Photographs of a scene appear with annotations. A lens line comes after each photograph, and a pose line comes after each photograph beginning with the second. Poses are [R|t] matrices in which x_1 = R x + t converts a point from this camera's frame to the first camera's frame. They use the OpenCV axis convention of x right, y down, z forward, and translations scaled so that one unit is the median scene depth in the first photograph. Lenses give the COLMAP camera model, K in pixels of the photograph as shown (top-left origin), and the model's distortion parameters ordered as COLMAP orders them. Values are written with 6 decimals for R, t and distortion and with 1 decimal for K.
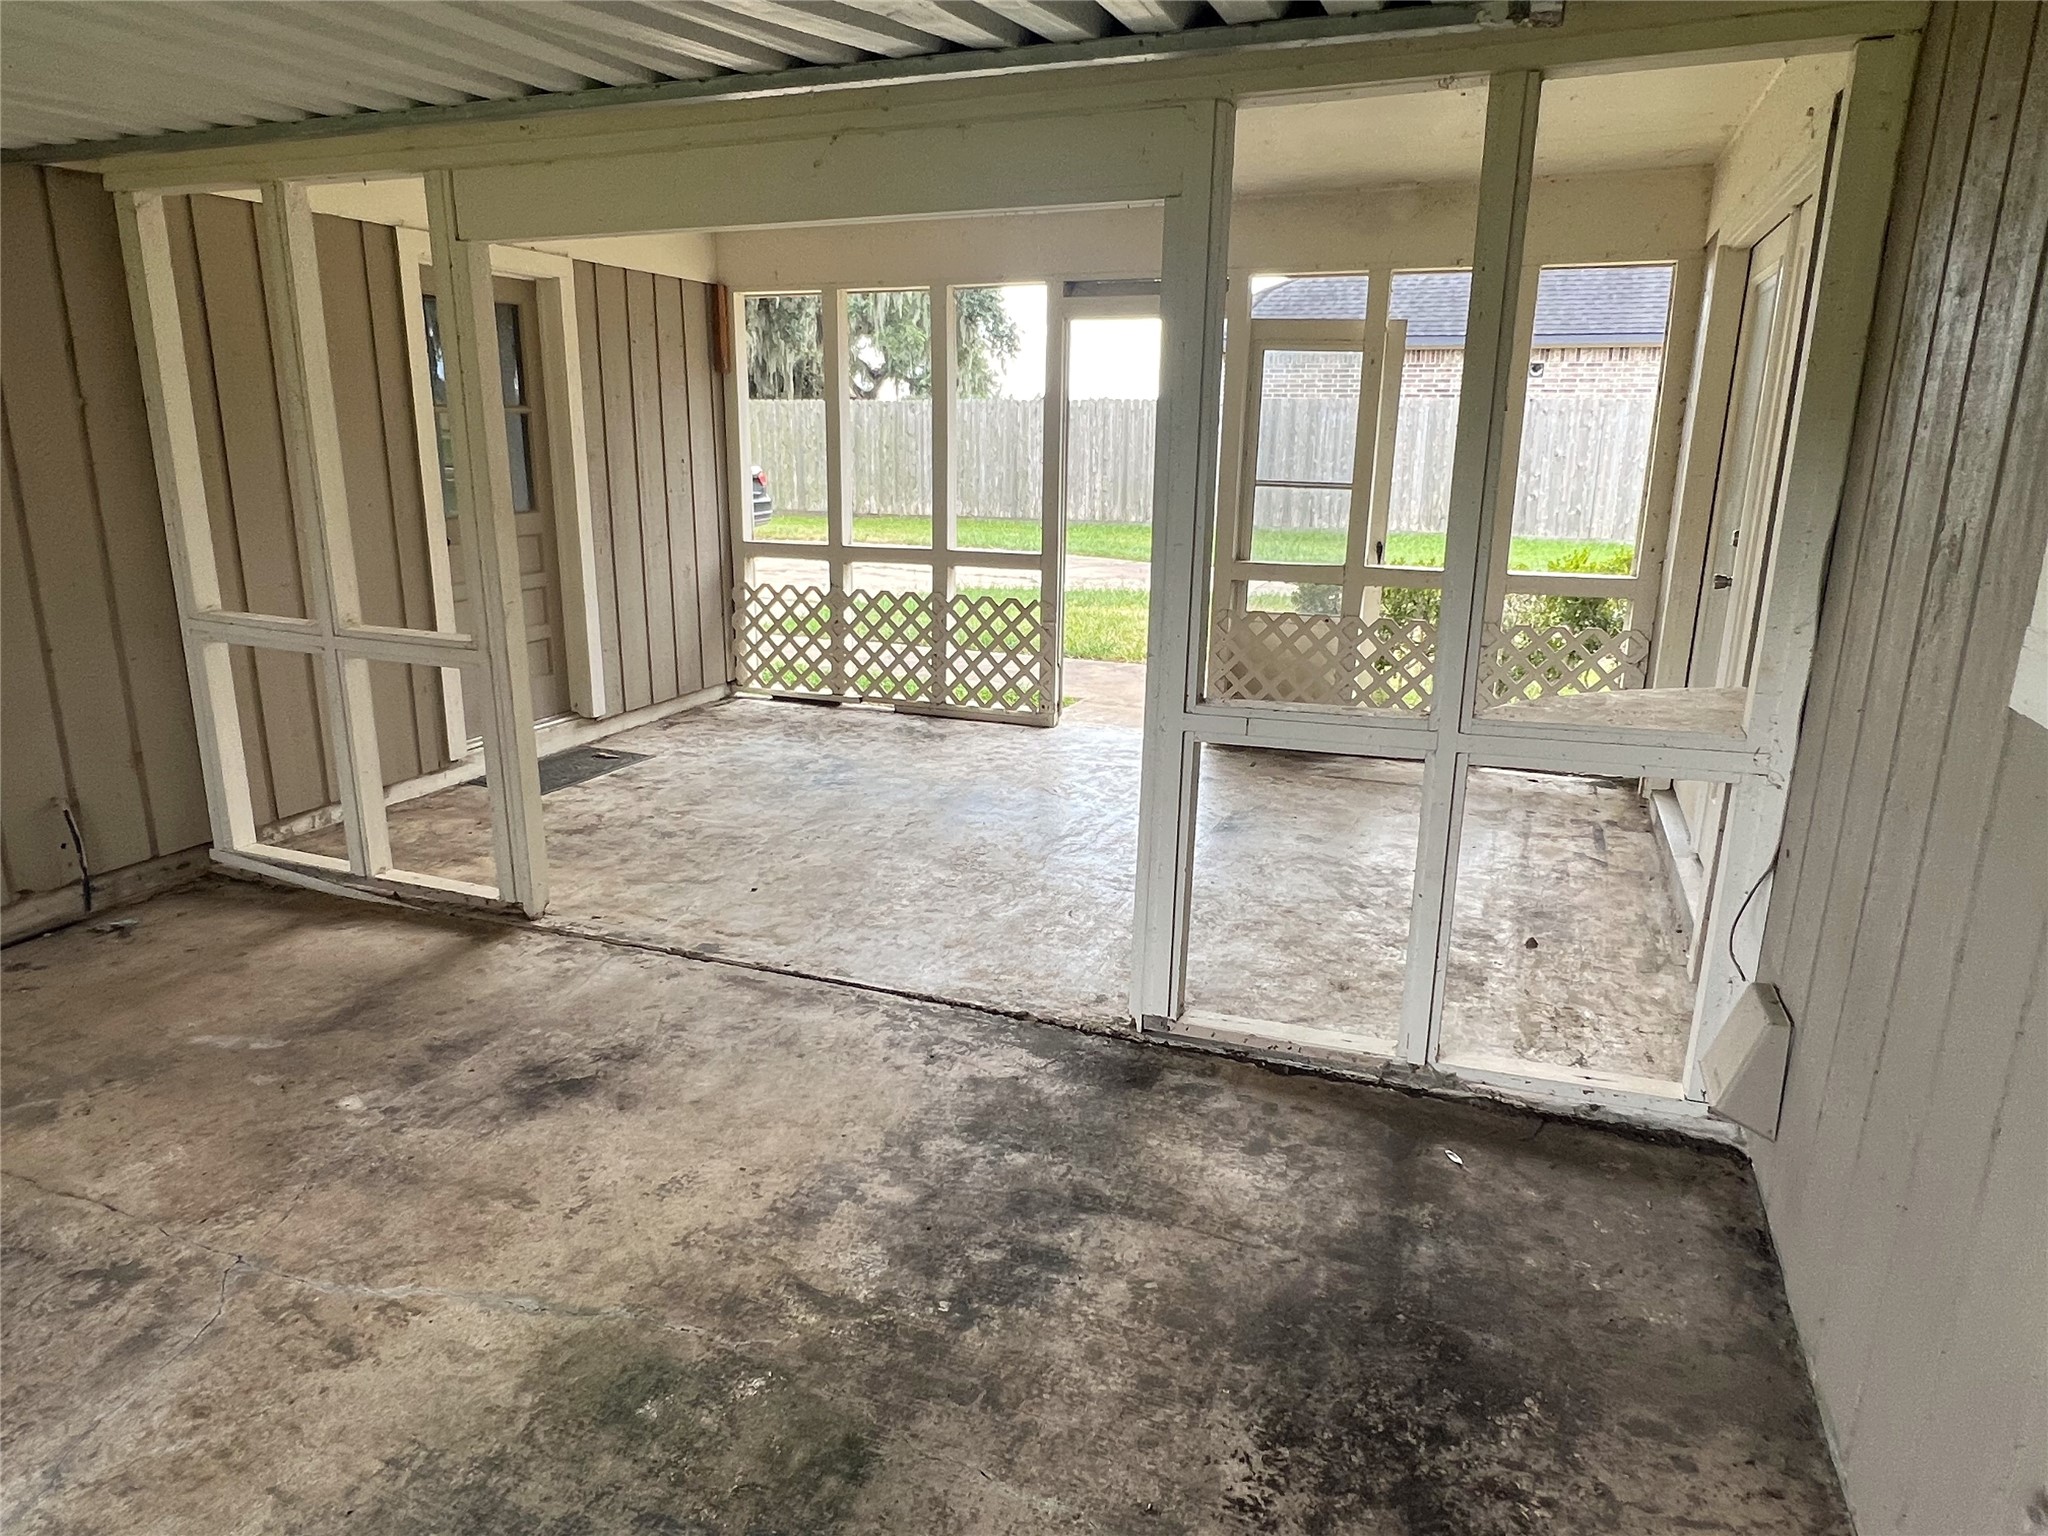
lens RADIAL K [[1298.5, 0, 1024.0], [0, 1298.5, 768.0], [0, 0, 1]] dist [-0.003739, -0.001226]
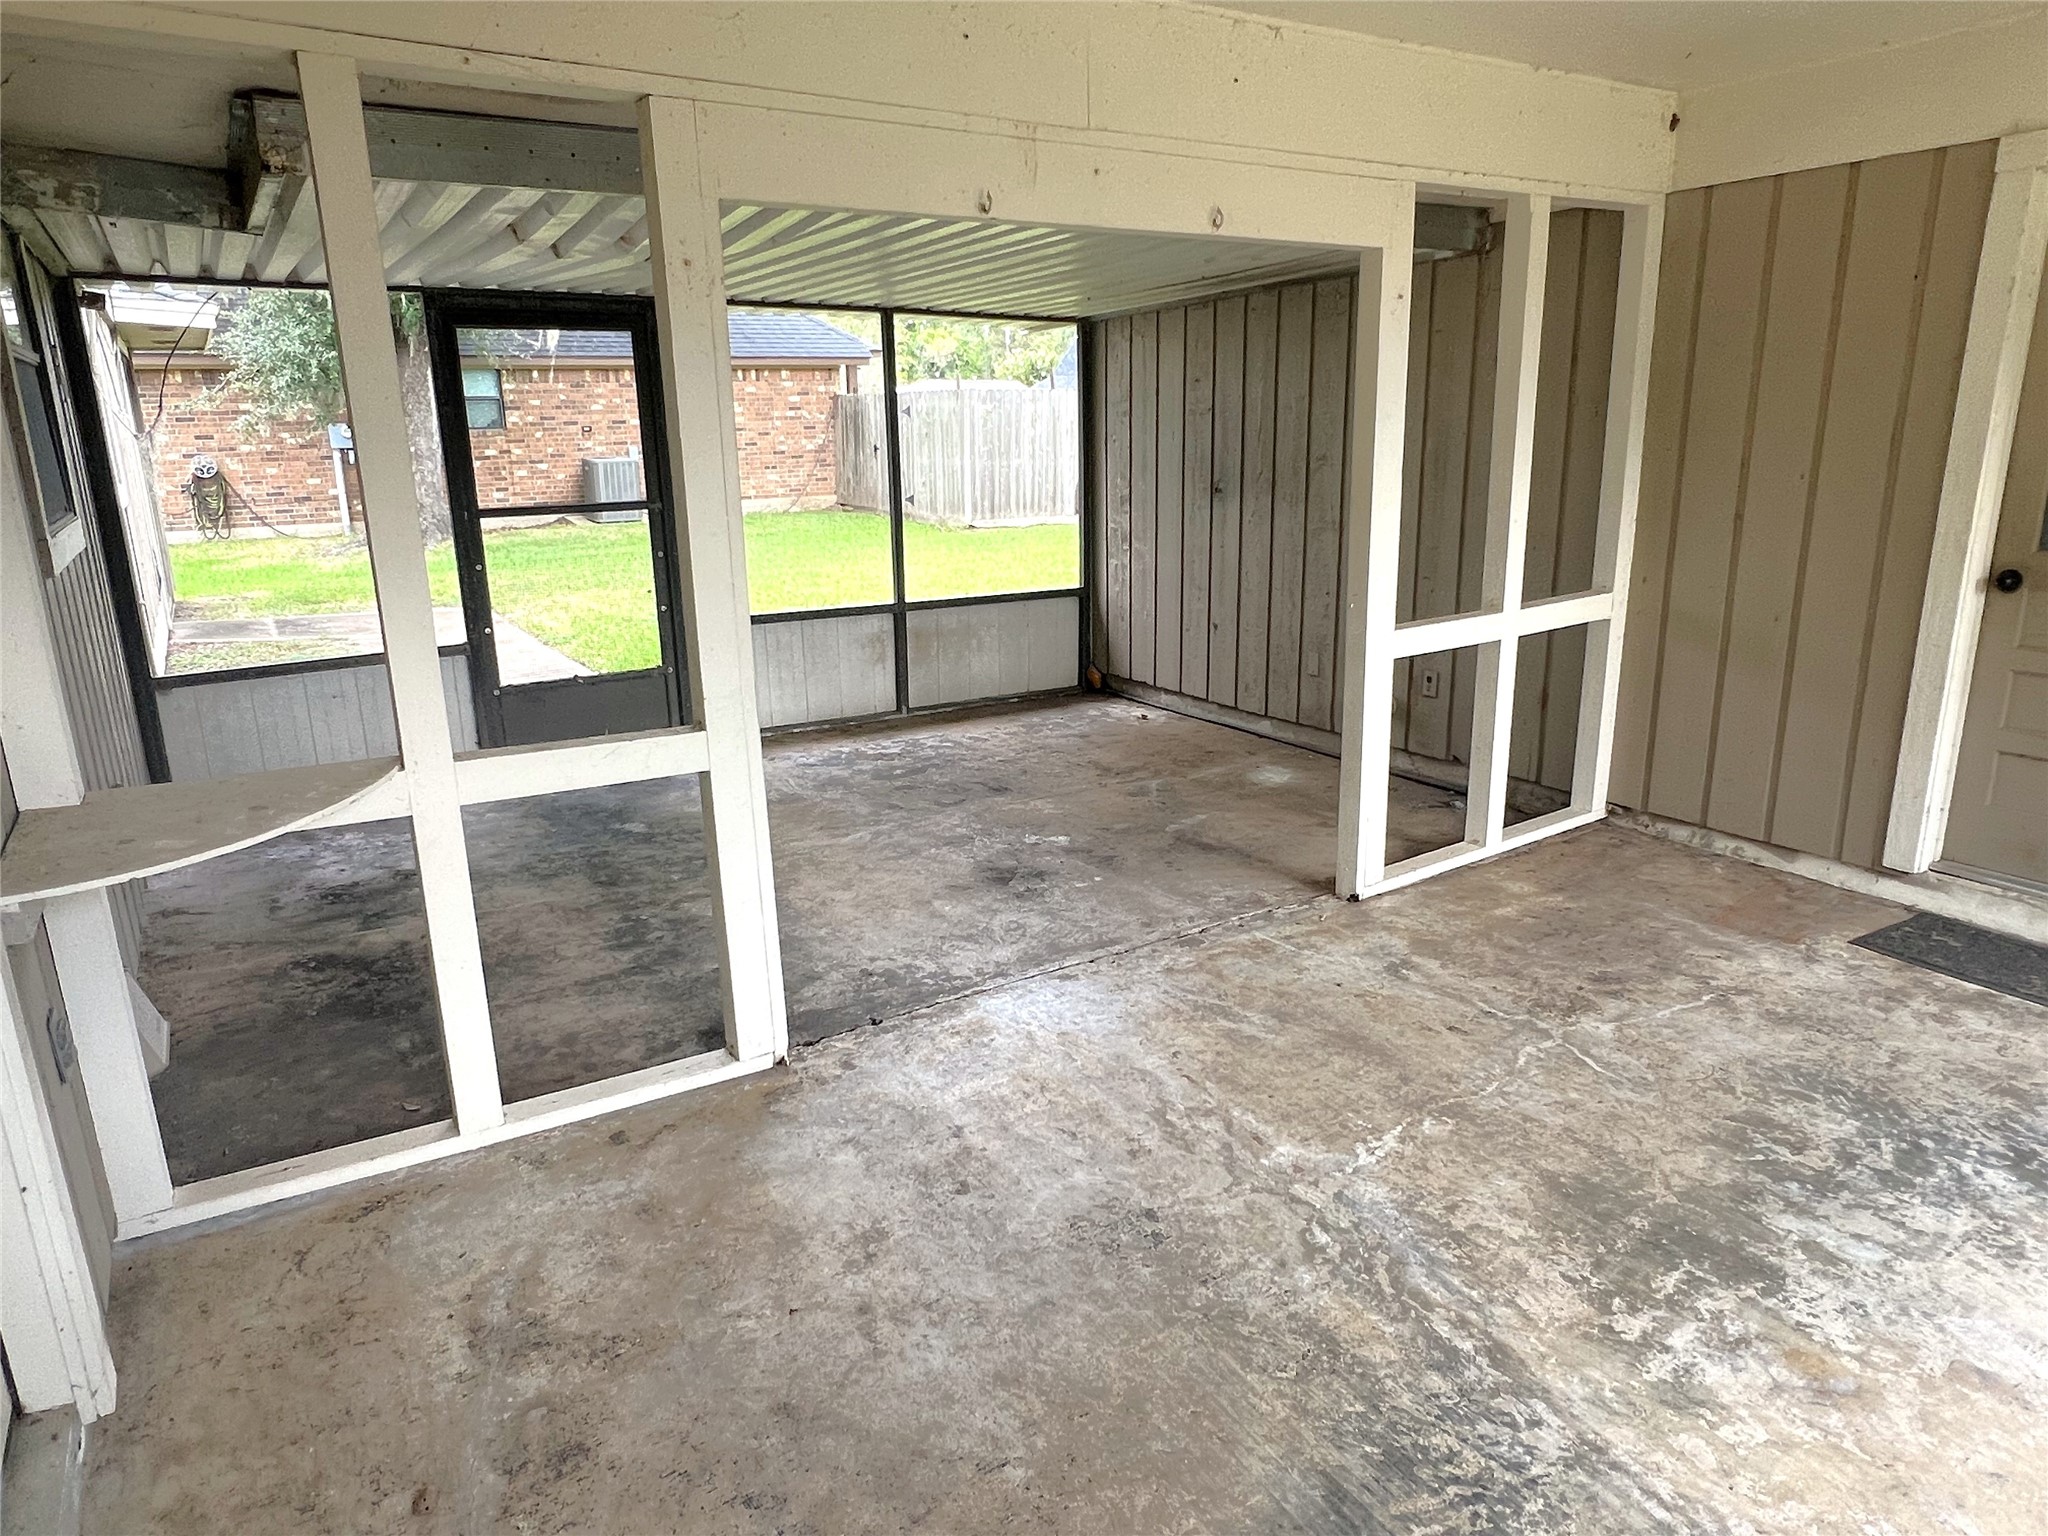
lens RADIAL K [[1298.5, 0, 1024.0], [0, 1298.5, 768.0], [0, 0, 1]] dist [-0.003739, -0.001226]
pose [[-0.602101, 0.212379, -0.769655, 0.719301], [-0.188343, 0.898988, 0.395407, -0.441128], [0.775887, 0.383034, -0.501282, 1.649722]]
